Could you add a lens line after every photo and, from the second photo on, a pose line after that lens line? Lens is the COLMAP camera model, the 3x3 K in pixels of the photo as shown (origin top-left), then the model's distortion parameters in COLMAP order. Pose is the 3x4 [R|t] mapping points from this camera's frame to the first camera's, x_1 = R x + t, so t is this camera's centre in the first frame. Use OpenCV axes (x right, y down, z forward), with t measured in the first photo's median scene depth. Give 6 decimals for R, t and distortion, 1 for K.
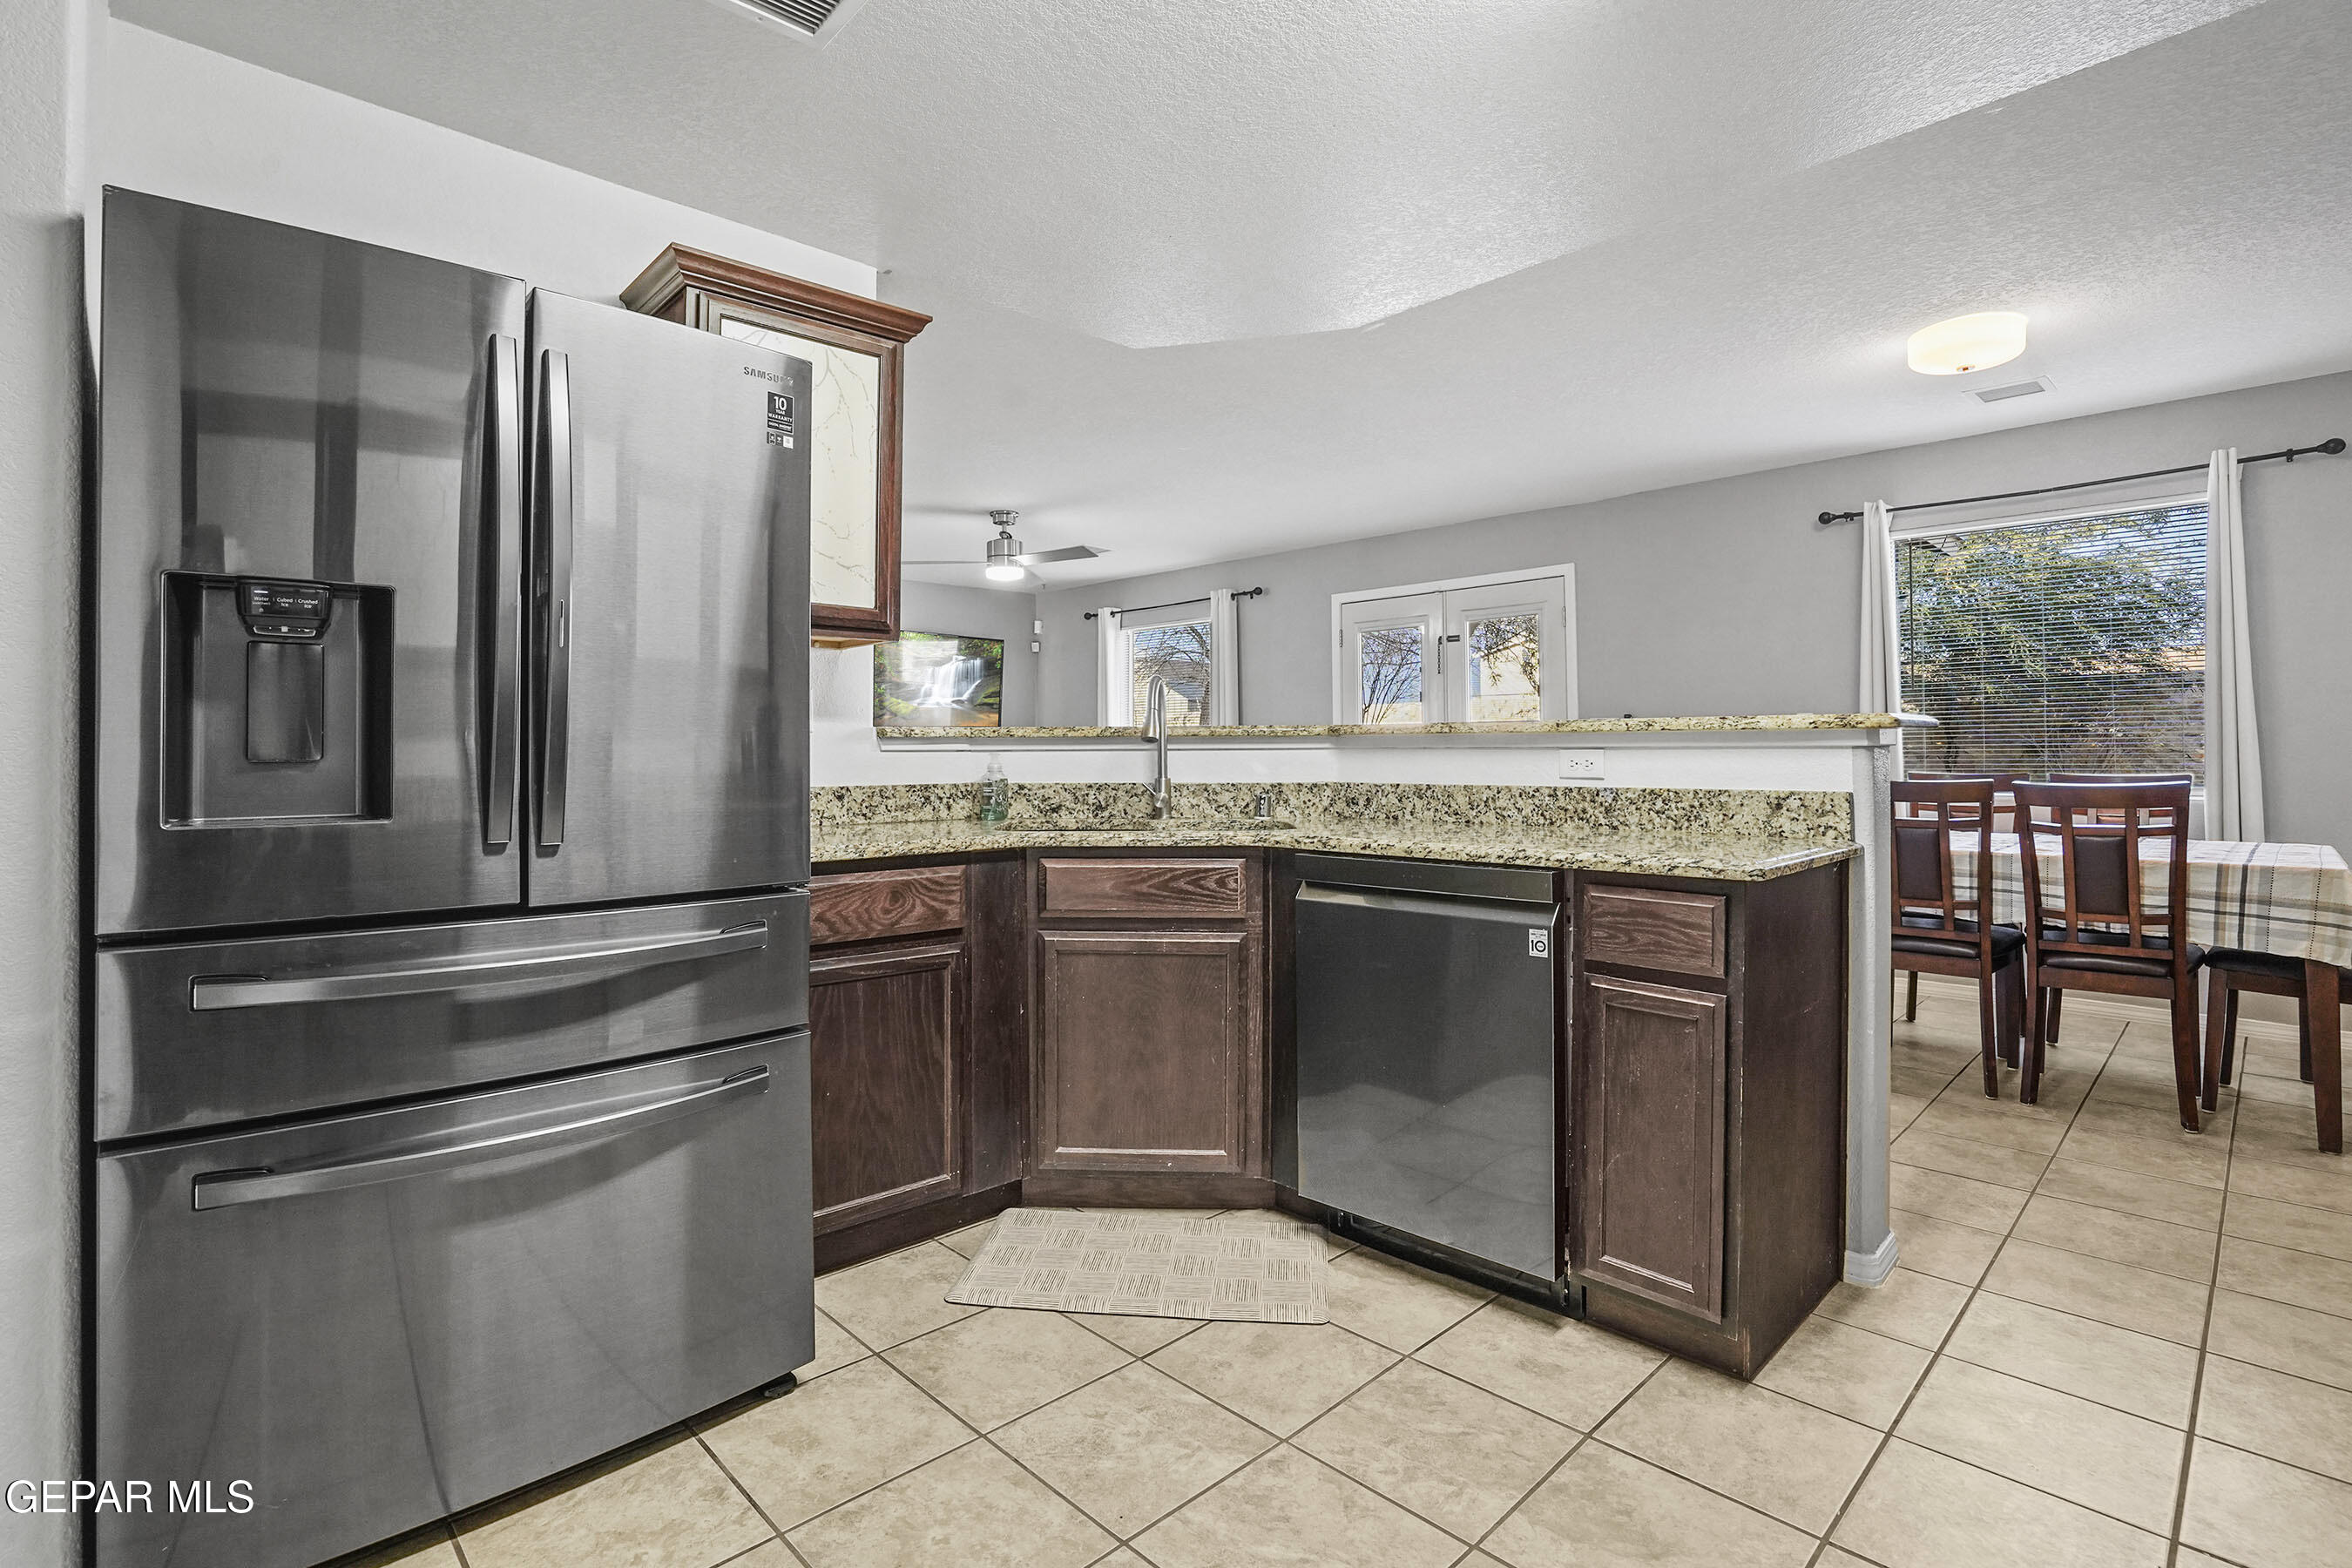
lens RADIAL K [[1108.0, 0, 1155.9], [0, 1108.0, 724.8], [0, 0, 1]] dist [-0.067616, 0.027374]
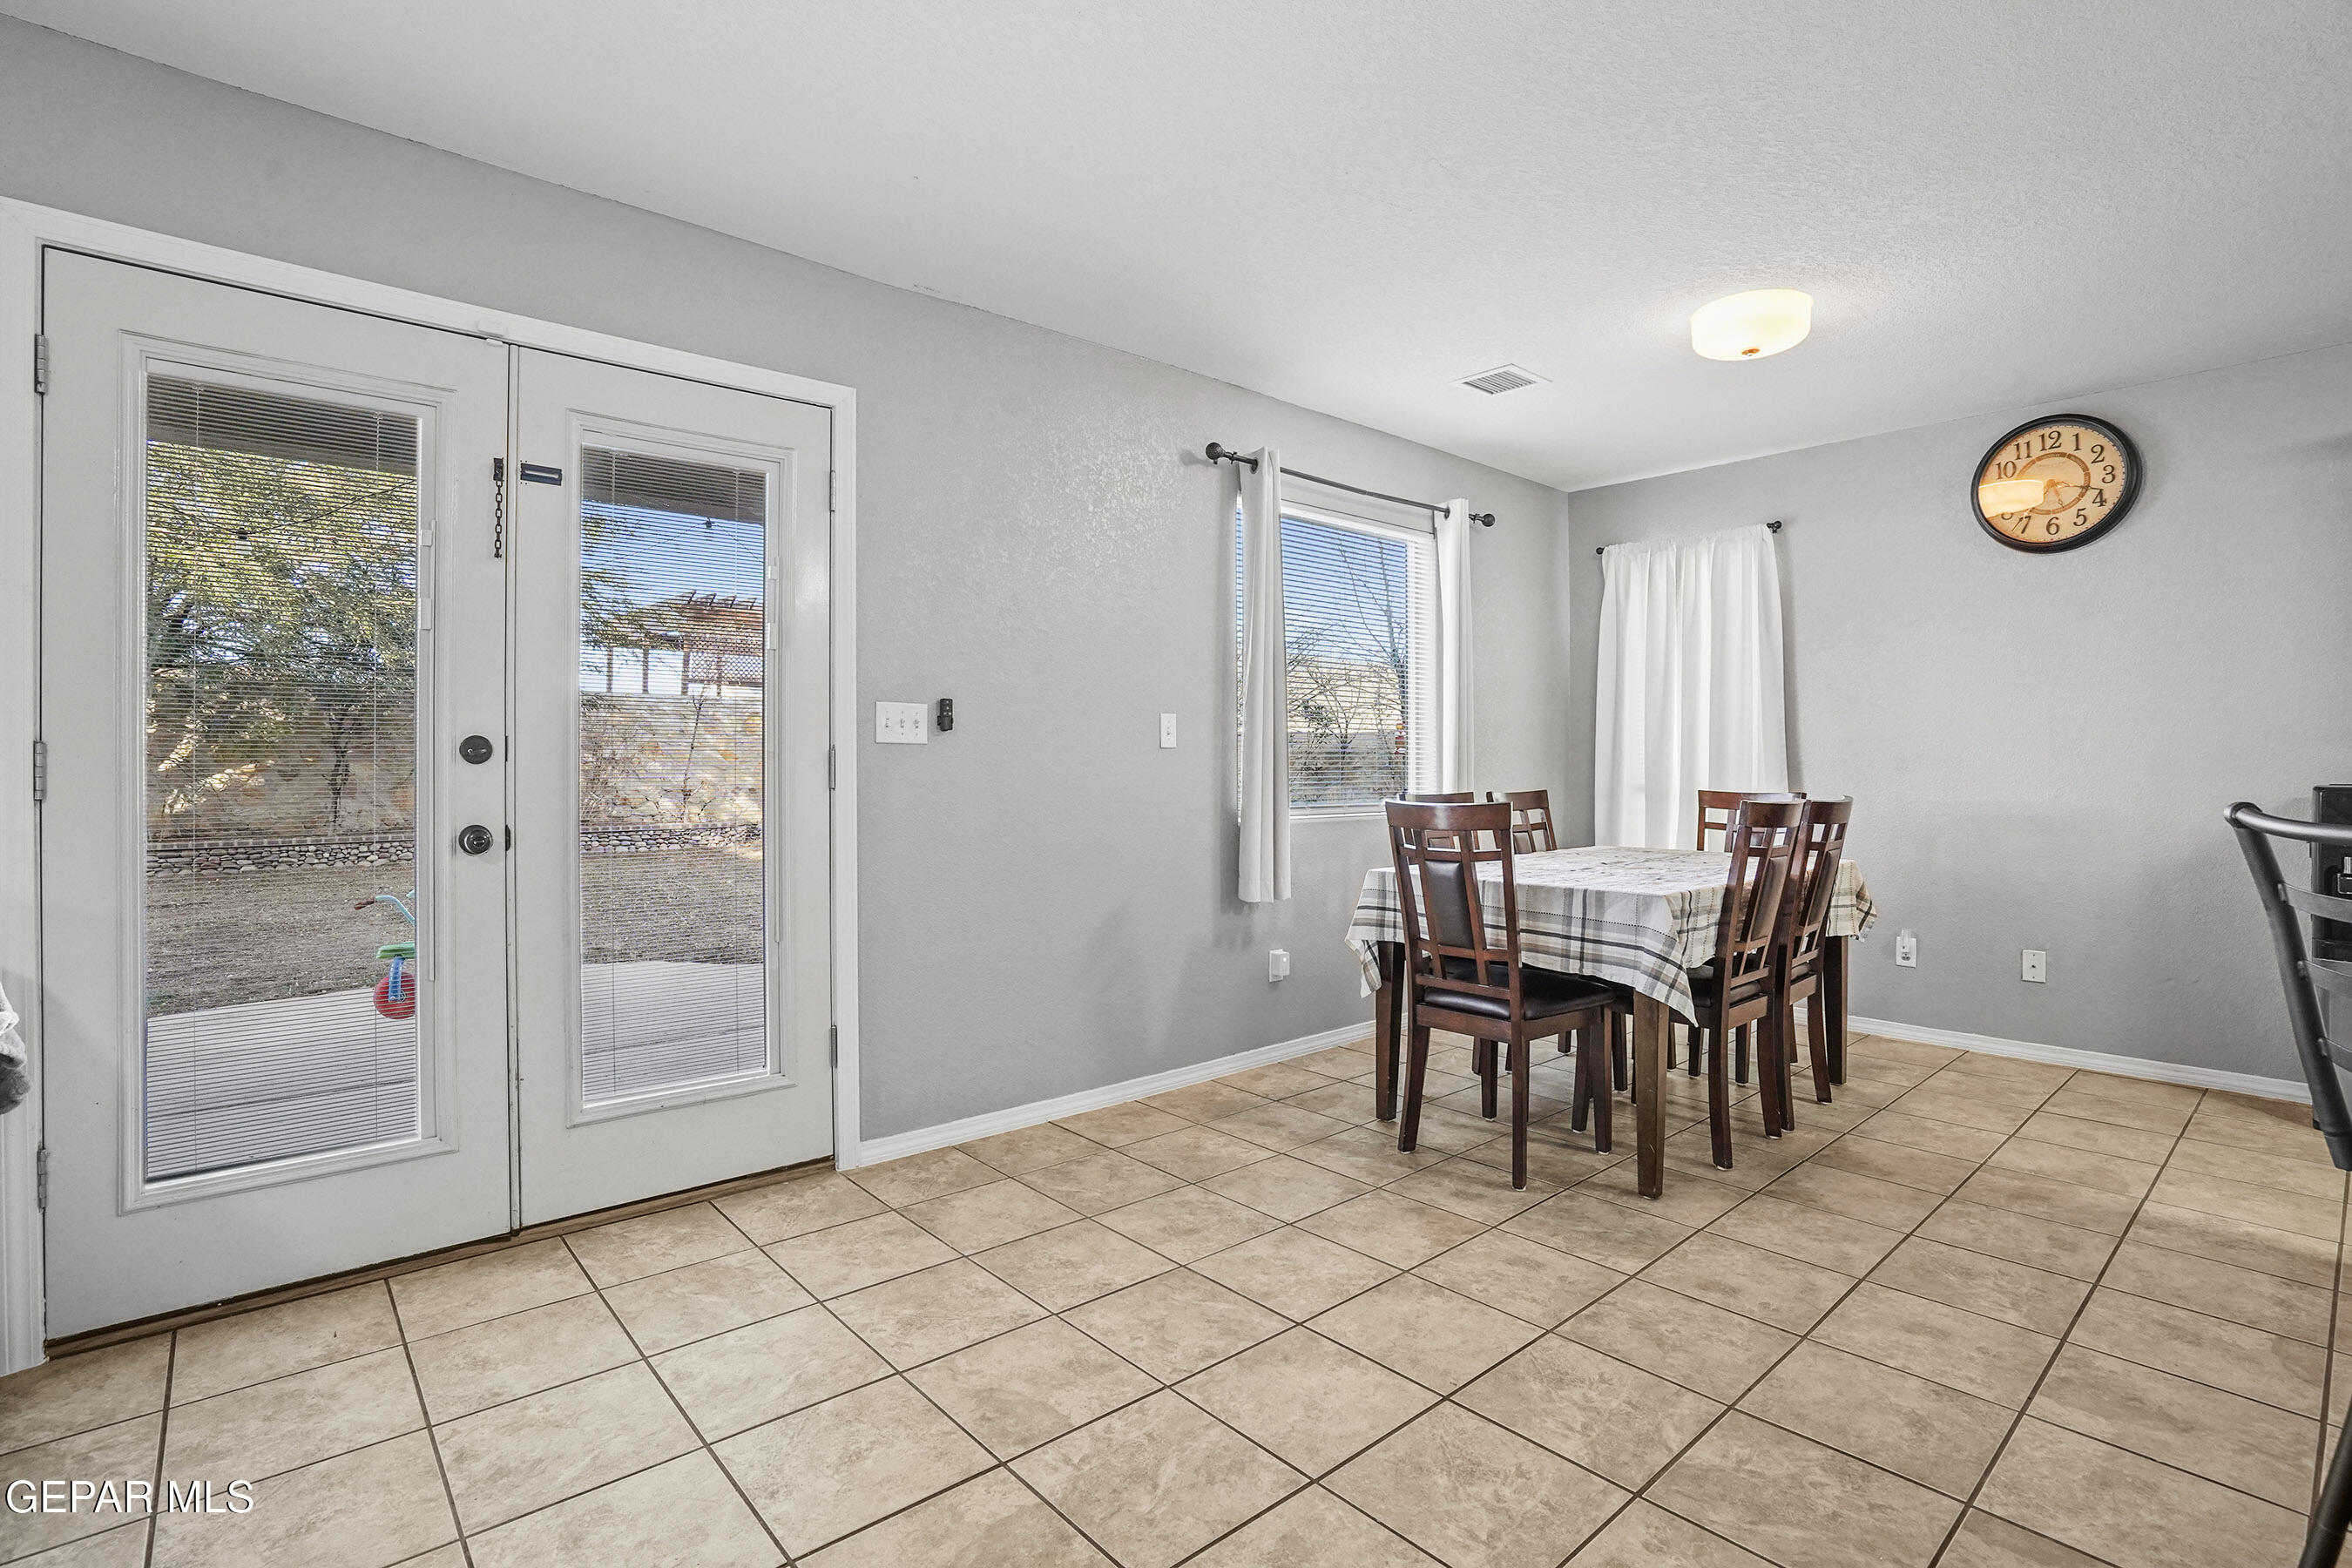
lens RADIAL K [[1123.7, 0, 1171.0], [0, 1123.7, 751.4], [0, 0, 1]] dist [-0.056182, 0.018976]
pose [[0.055568, 0.017422, 0.998303, -0.279403], [-0.027567, 0.999493, -0.015908, 0.052934], [-0.998074, -0.026636, 0.056020, 1.929502]]
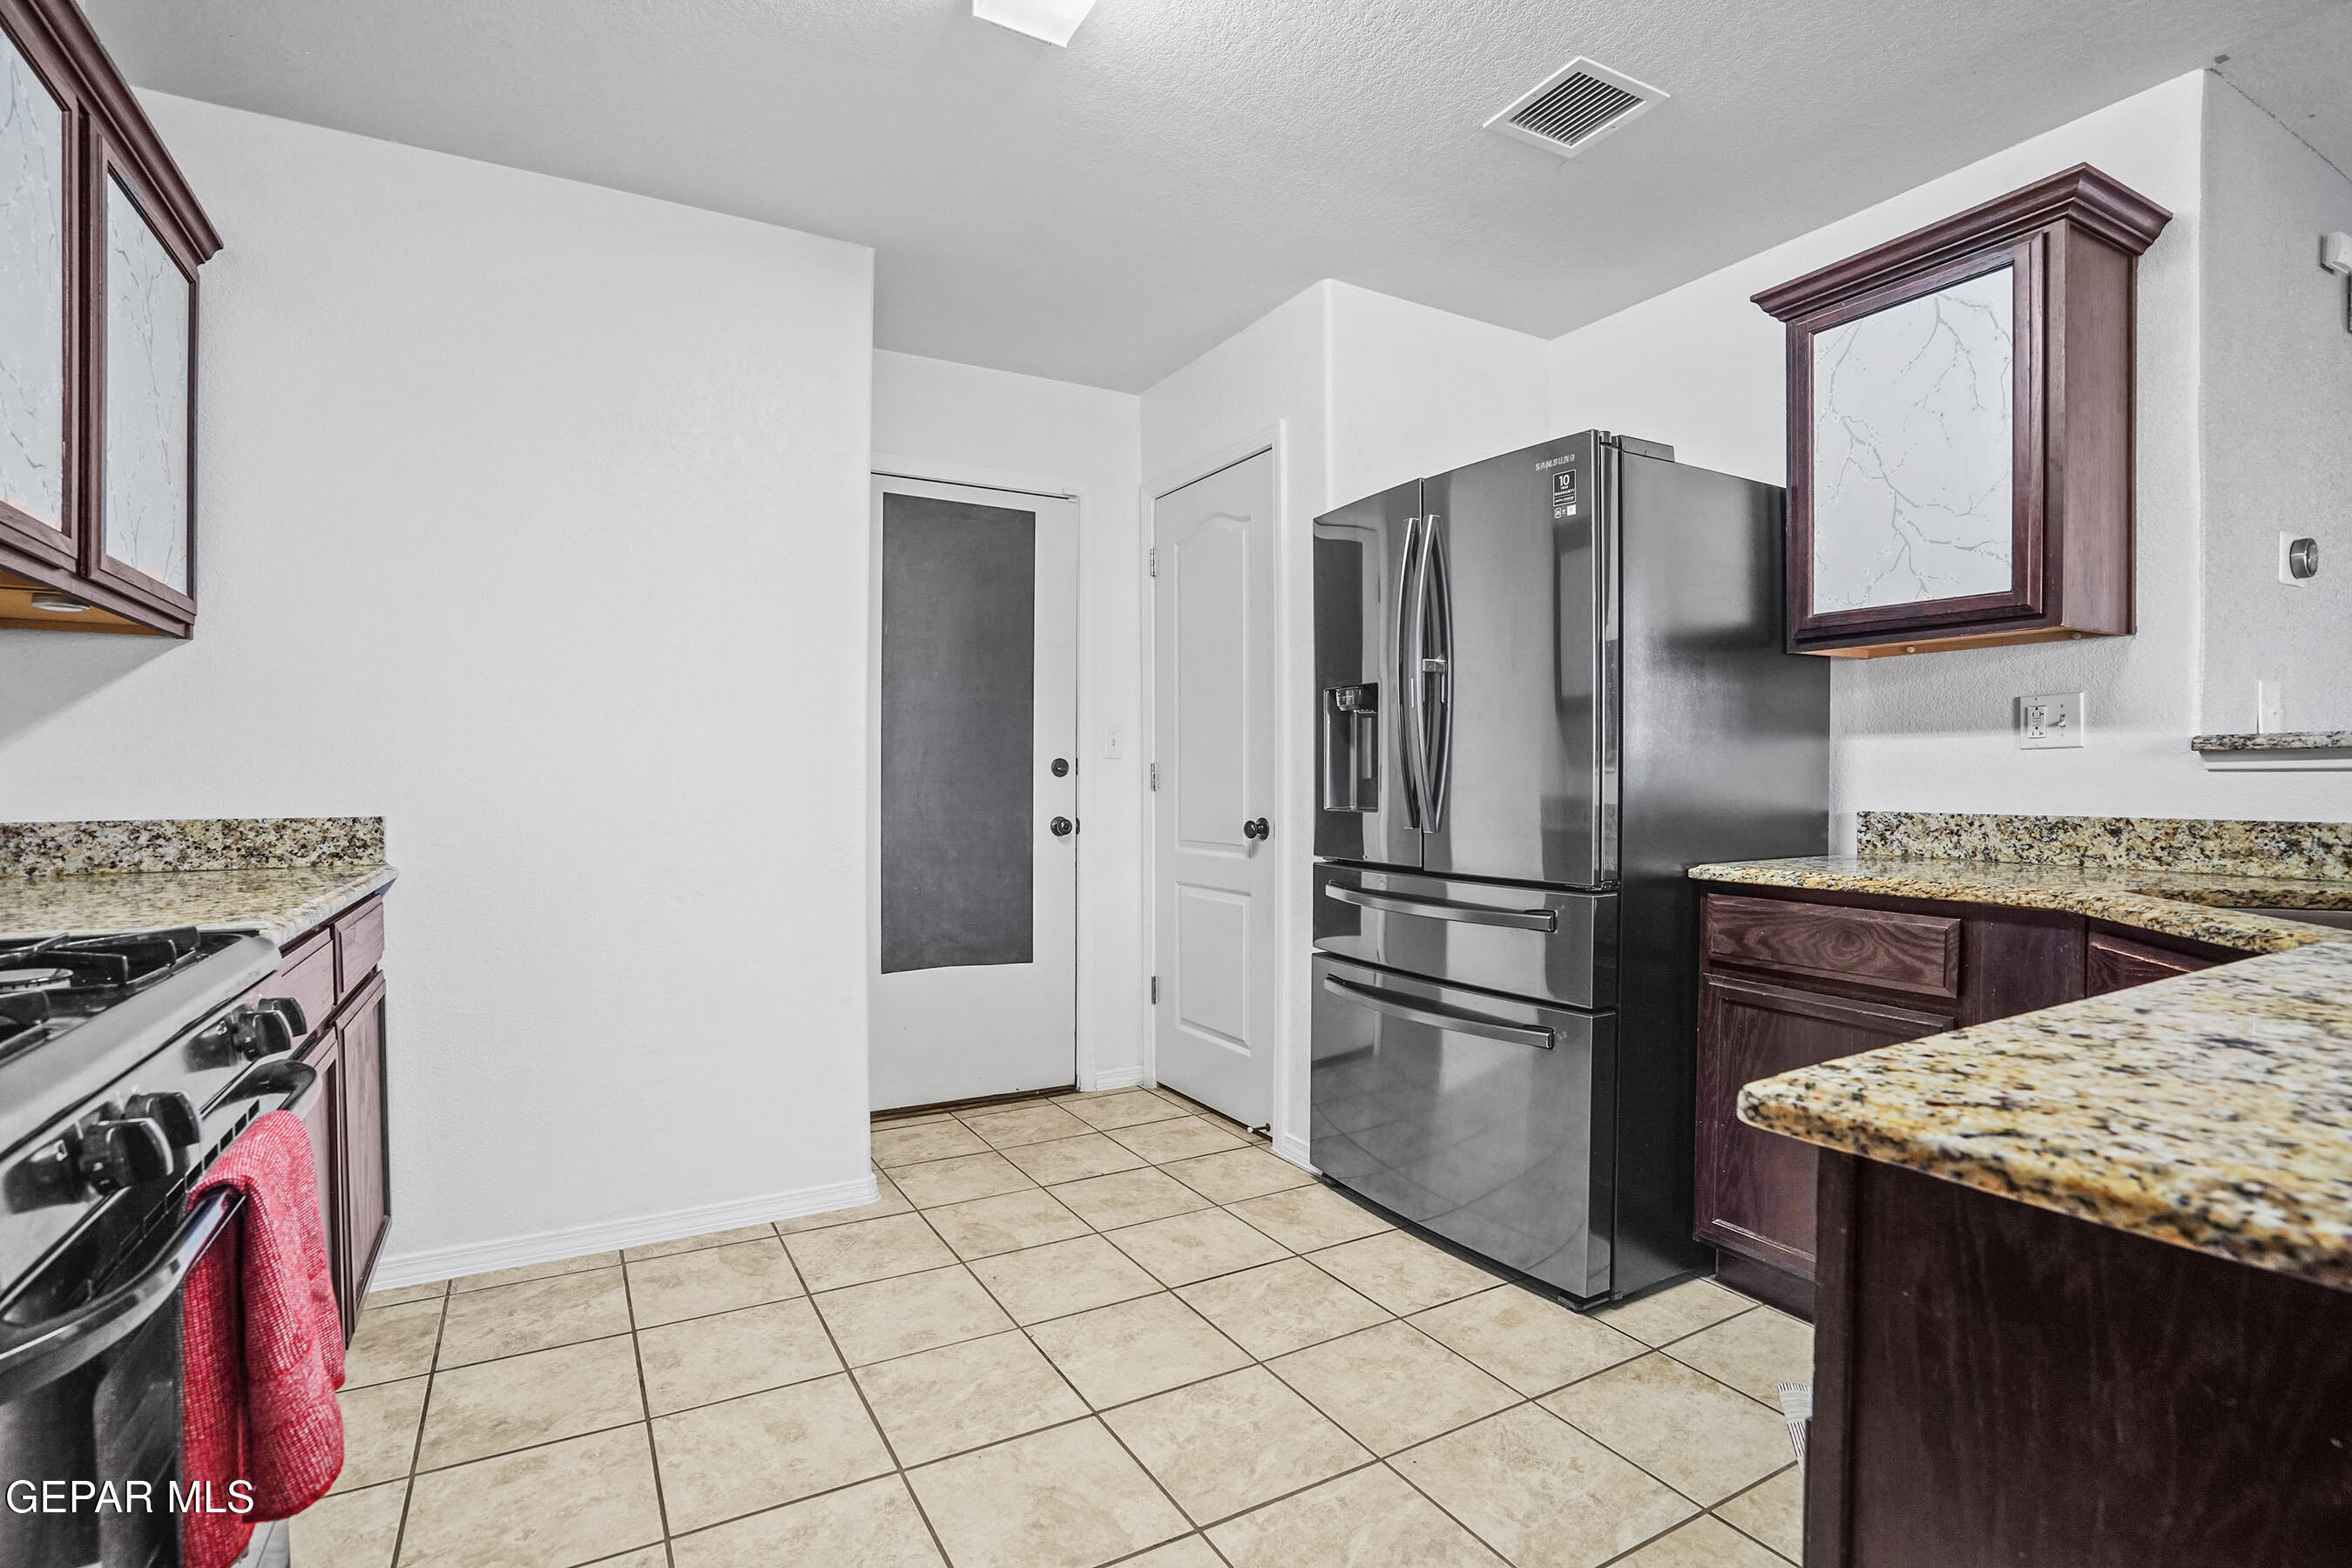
lens RADIAL K [[1103.3, 0, 1164.3], [0, 1103.3, 781.7], [0, 0, 1]] dist [-0.074366, 0.026754]
pose [[-0.245484, 0.009342, -0.969356, 0.661875], [0.027299, 0.999624, 0.002721, 0.013247], [0.969016, -0.025794, -0.245647, 0.626207]]
